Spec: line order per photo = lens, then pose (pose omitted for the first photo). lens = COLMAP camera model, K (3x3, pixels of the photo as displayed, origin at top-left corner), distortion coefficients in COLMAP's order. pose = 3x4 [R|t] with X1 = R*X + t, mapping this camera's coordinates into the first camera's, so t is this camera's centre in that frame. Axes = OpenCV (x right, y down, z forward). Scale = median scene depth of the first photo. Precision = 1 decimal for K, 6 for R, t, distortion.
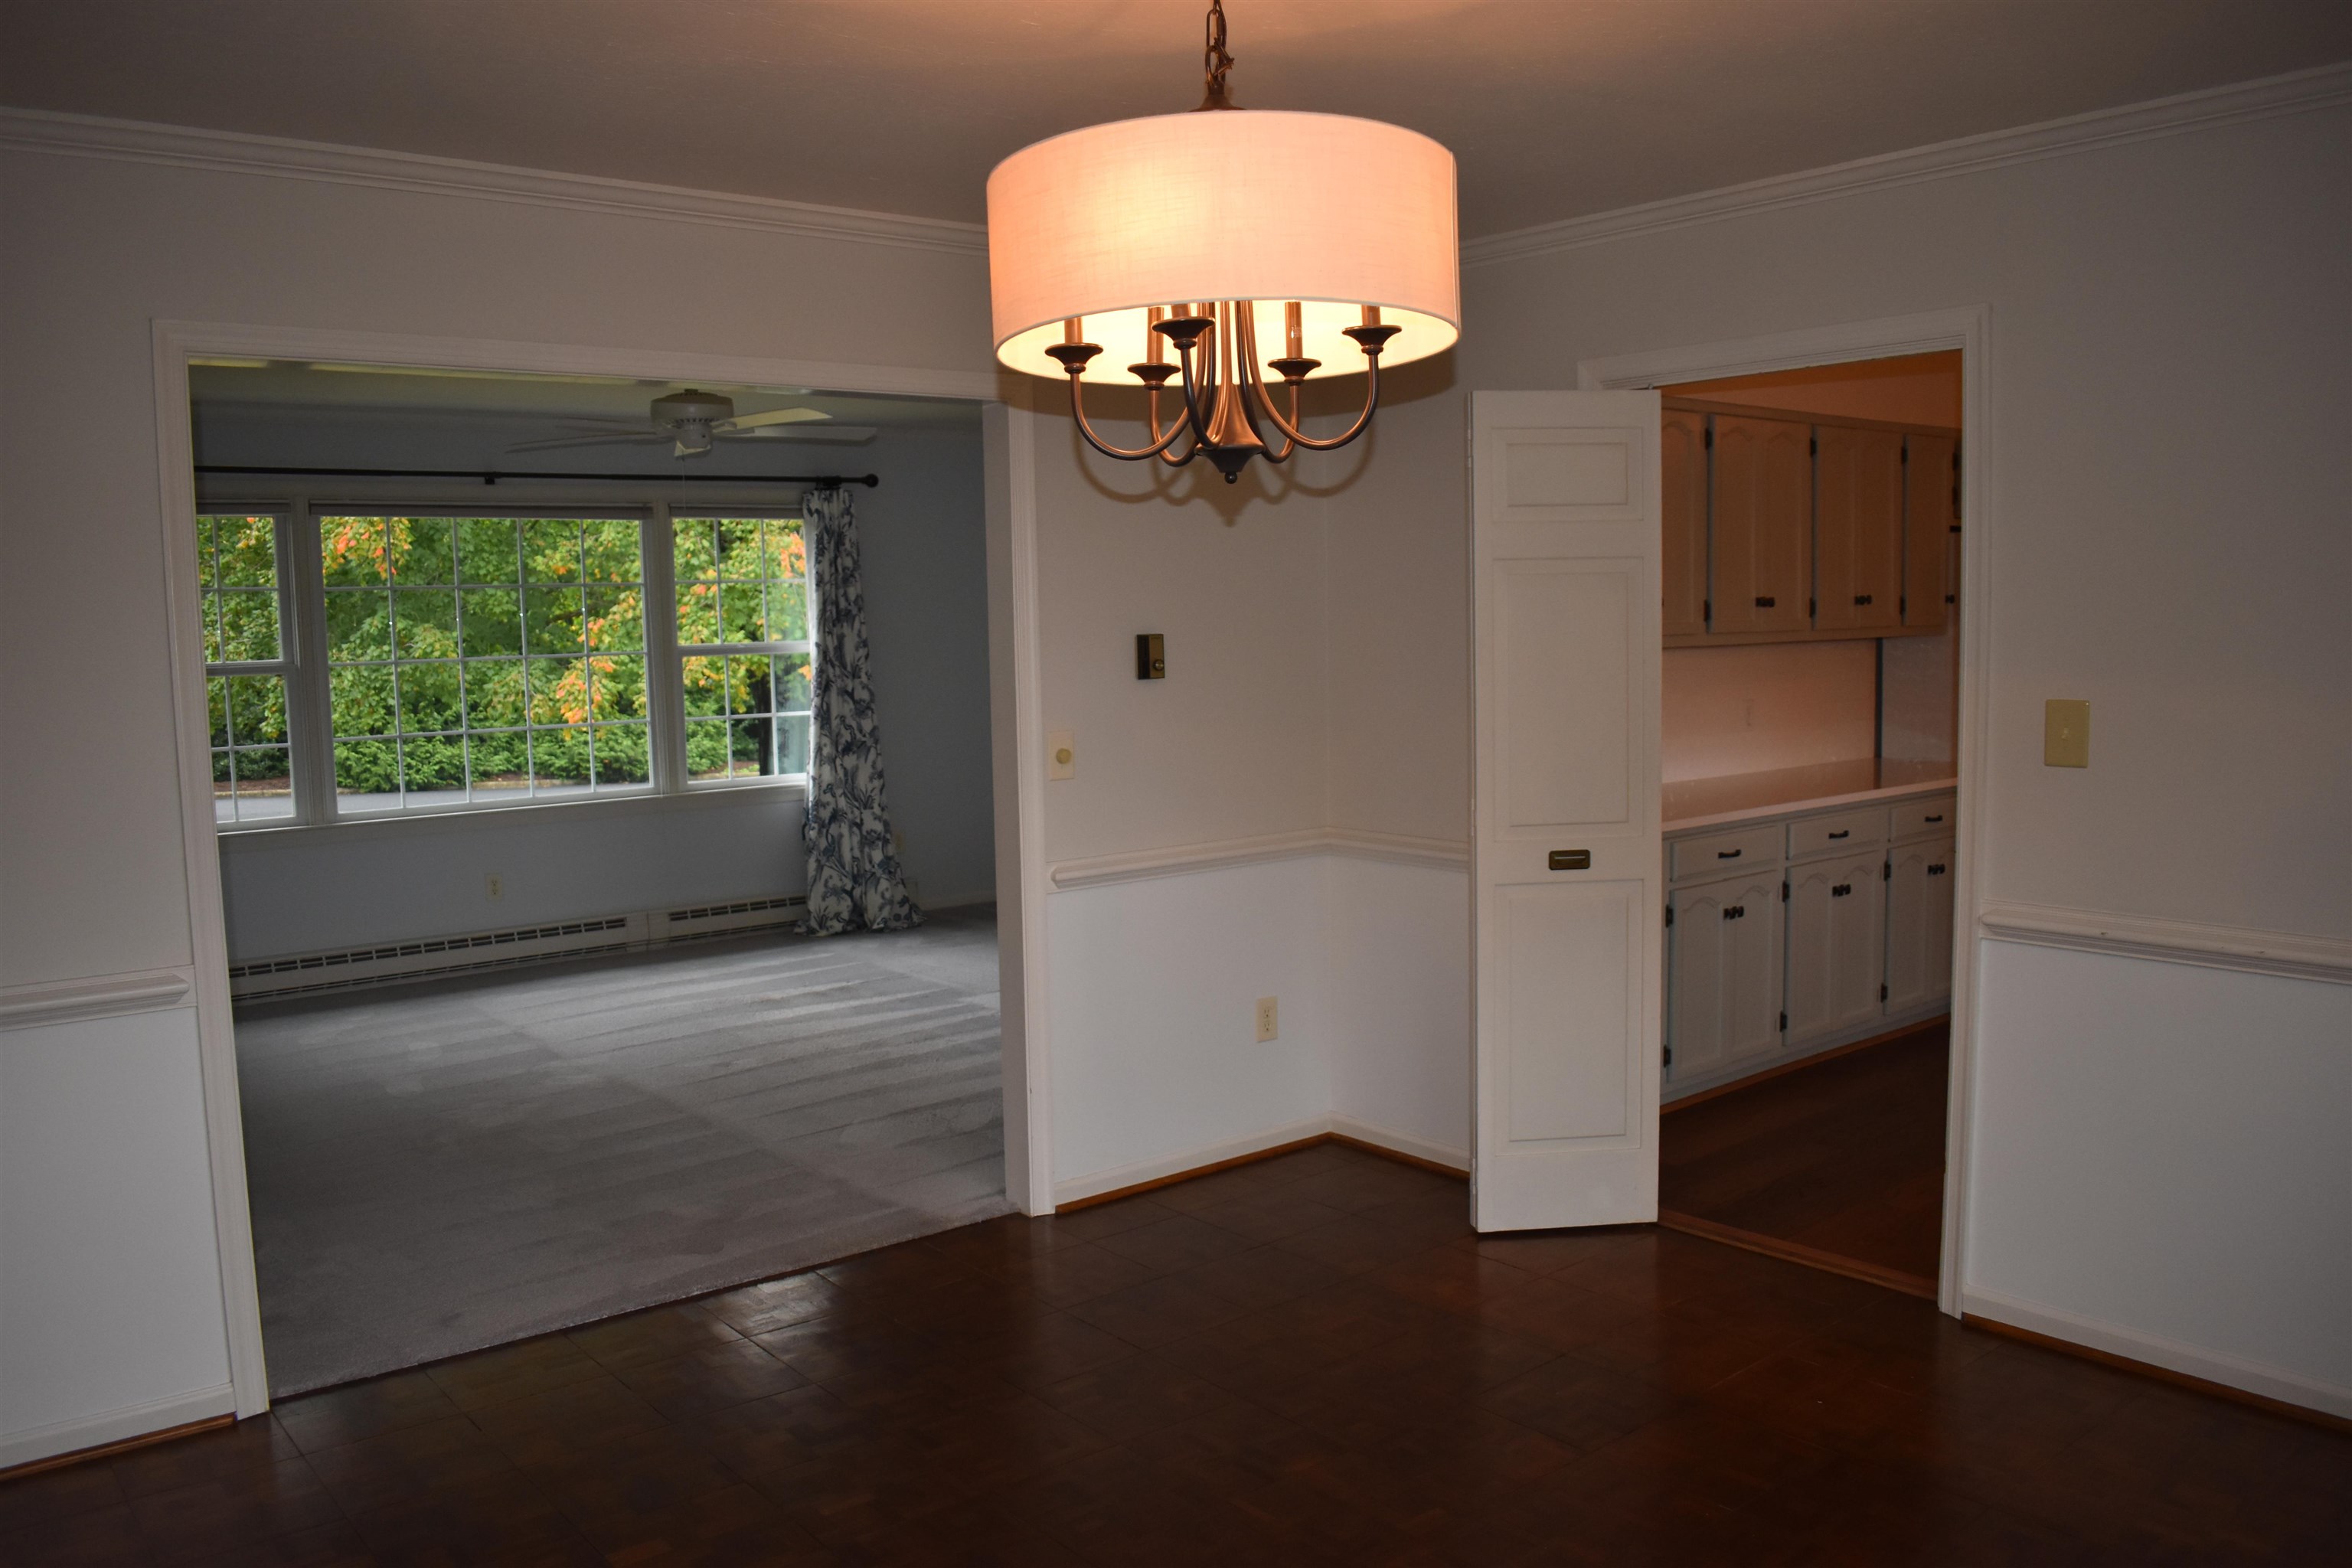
lens RADIAL K [[1845.5, 0, 1192.6], [0, 1845.5, 794.3], [0, 0, 1]] dist [-0.096578, 0.012371]
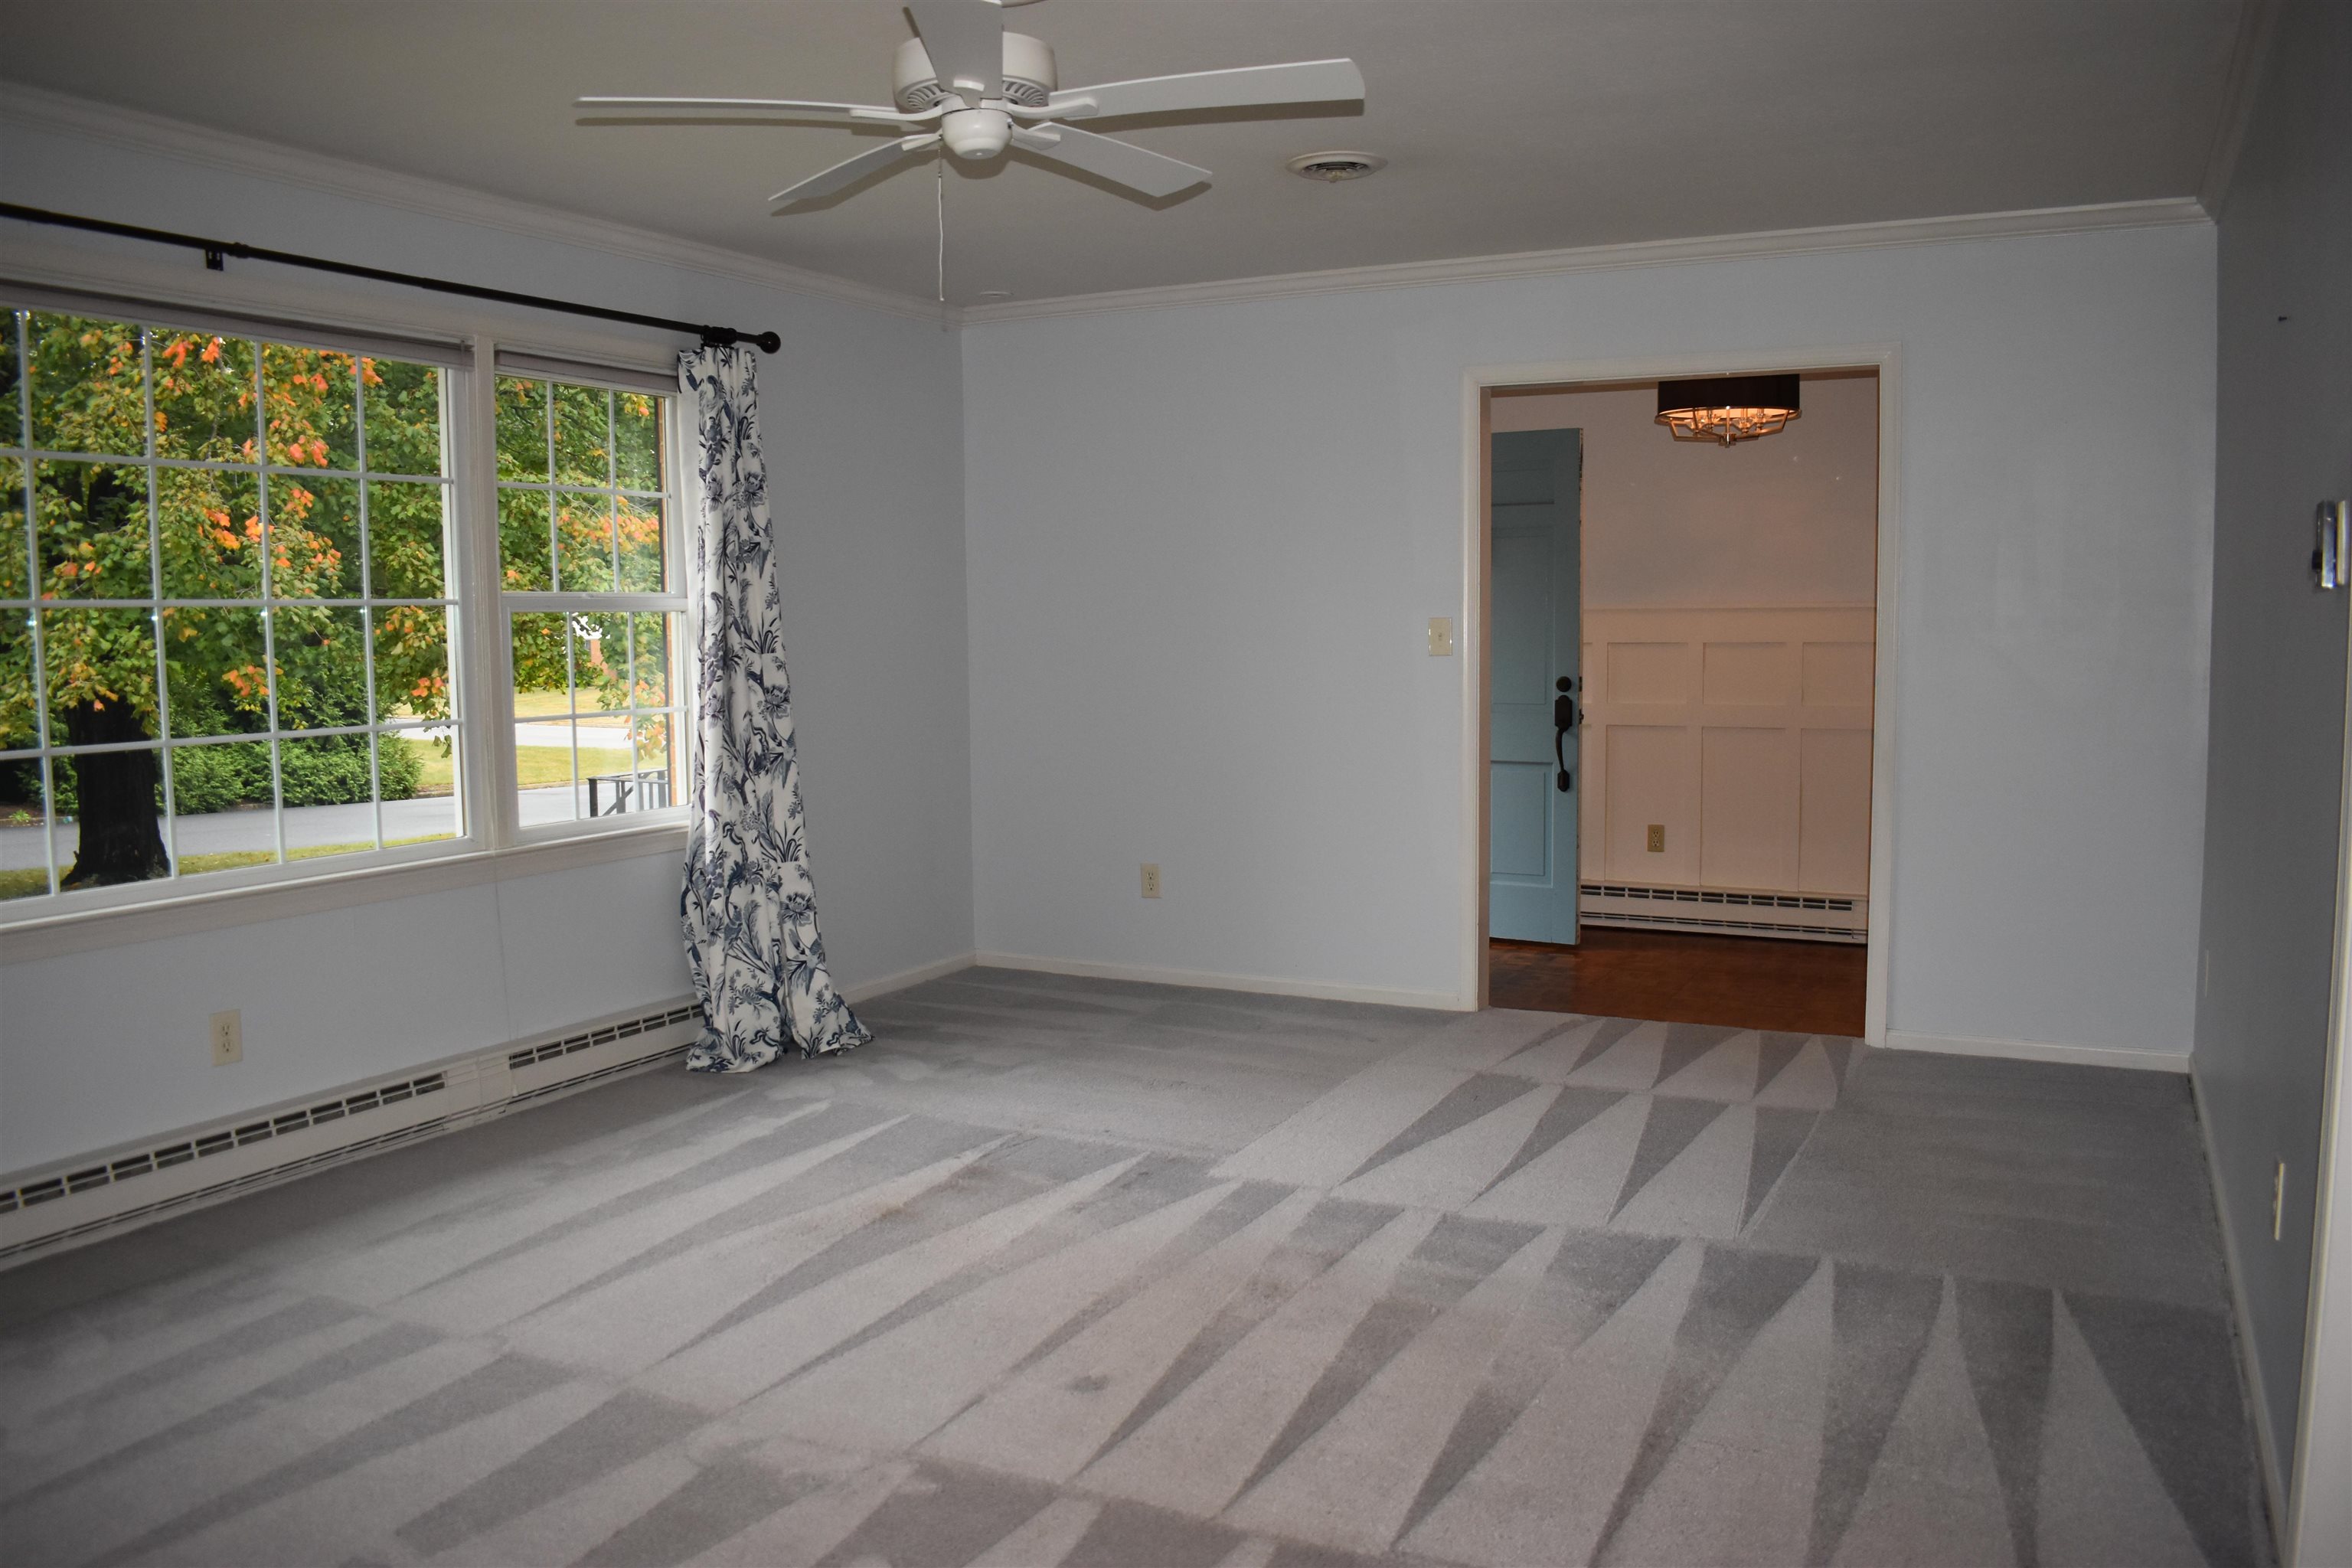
lens RADIAL K [[1845.5, 0, 1192.6], [0, 1845.5, 794.3], [0, 0, 1]] dist [-0.096578, 0.012371]
pose [[0.916059, -0.029268, 0.399973, -0.301443], [0.034747, 0.999375, -0.006452, -0.005828], [-0.399535, 0.019808, 0.916504, 0.372092]]
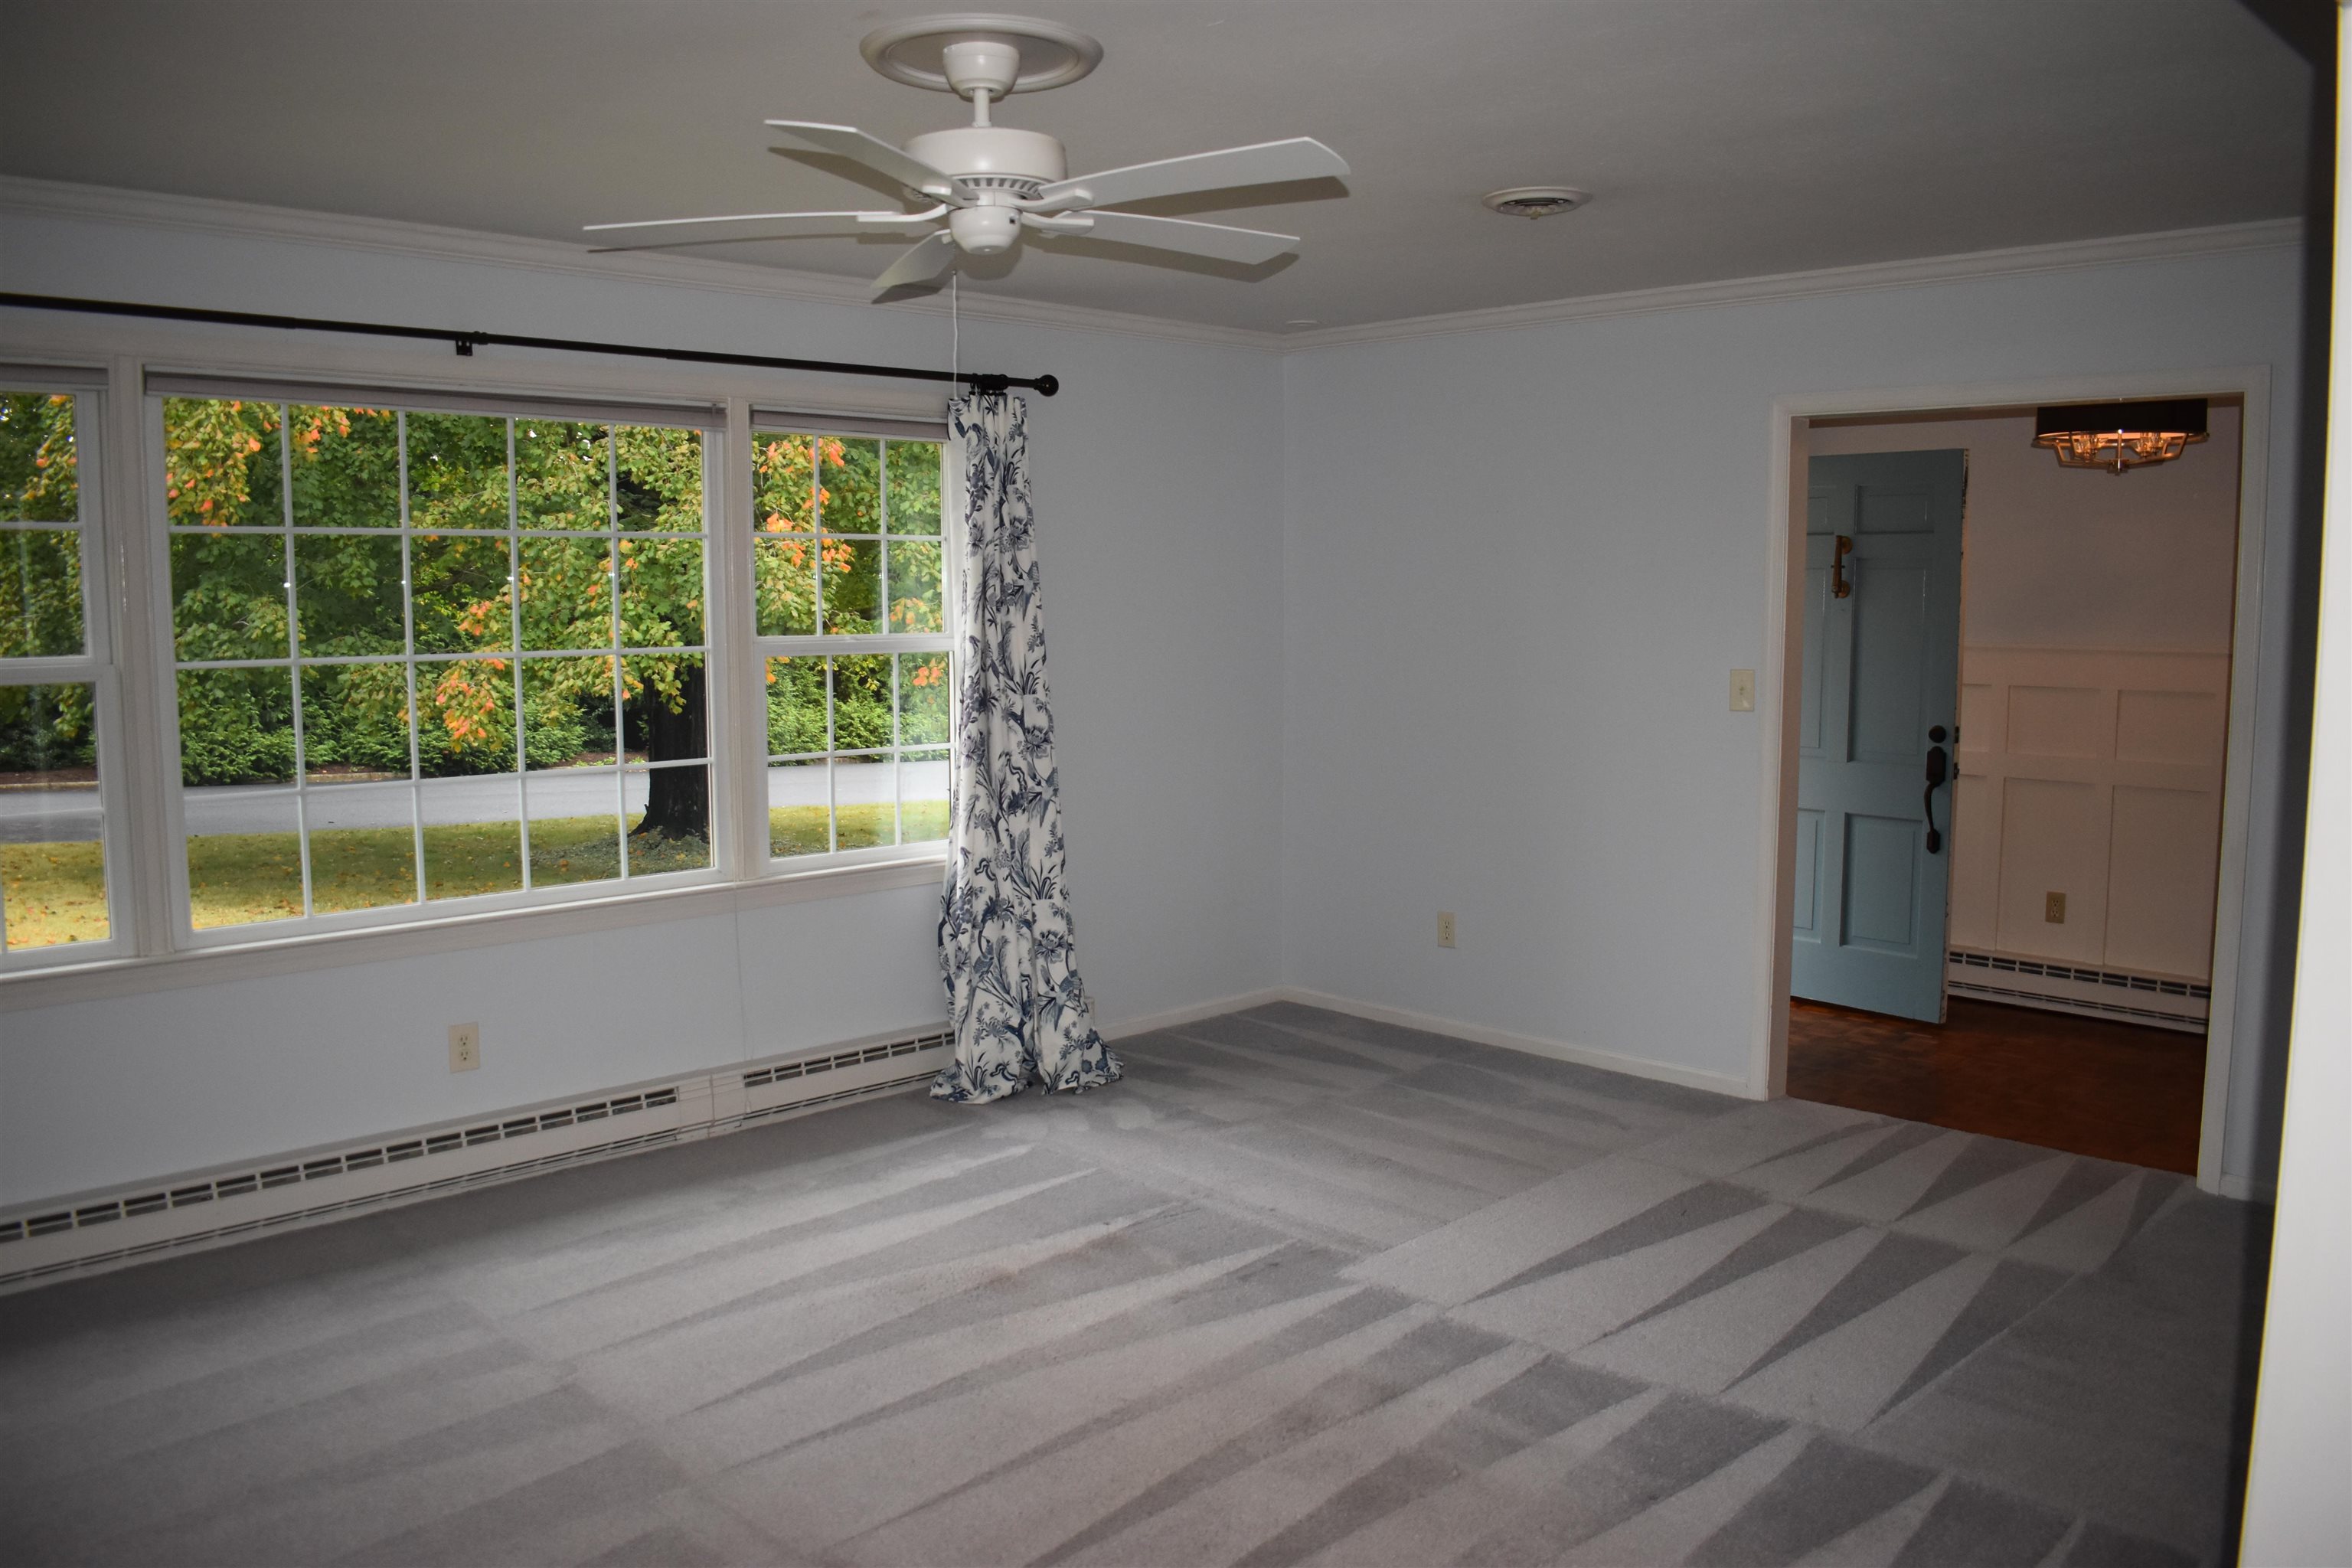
lens RADIAL K [[1845.5, 0, 1192.6], [0, 1845.5, 794.3], [0, 0, 1]] dist [-0.096578, 0.012371]
pose [[0.995605, 0.007349, 0.093365, -0.185765], [-0.008031, 0.999944, 0.006936, -0.033086], [-0.093309, -0.007656, 0.995608, 0.359563]]
